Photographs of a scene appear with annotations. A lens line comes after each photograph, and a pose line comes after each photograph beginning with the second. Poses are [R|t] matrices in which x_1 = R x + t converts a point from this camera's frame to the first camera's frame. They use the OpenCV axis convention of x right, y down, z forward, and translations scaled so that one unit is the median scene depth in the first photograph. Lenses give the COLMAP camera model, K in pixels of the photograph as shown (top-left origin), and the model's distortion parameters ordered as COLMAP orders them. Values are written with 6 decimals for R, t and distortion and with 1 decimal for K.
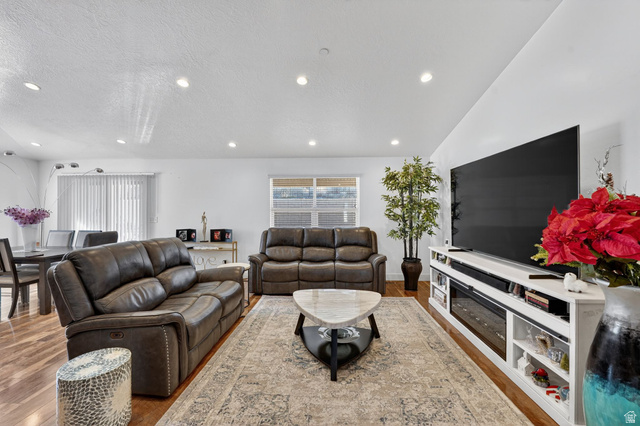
lens RADIAL K [[261.3, 0, 319.5], [0, 261.3, 210.4], [0, 0, 1]] dist [-0.009652, -0.000296]
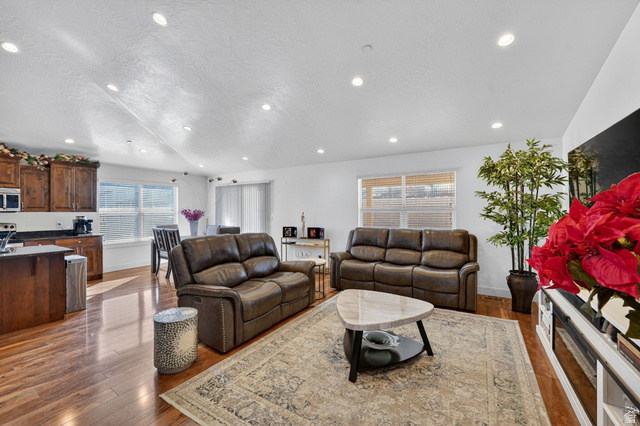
lens RADIAL K [[261.3, 0, 319.5], [0, 261.3, 210.4], [0, 0, 1]] dist [-0.009652, -0.000296]
pose [[0.876621, -0.004038, -0.481165, 0.215352], [0.003961, 0.999991, -0.001177, -0.000071], [0.481166, -0.000874, 0.876629, 0.034213]]
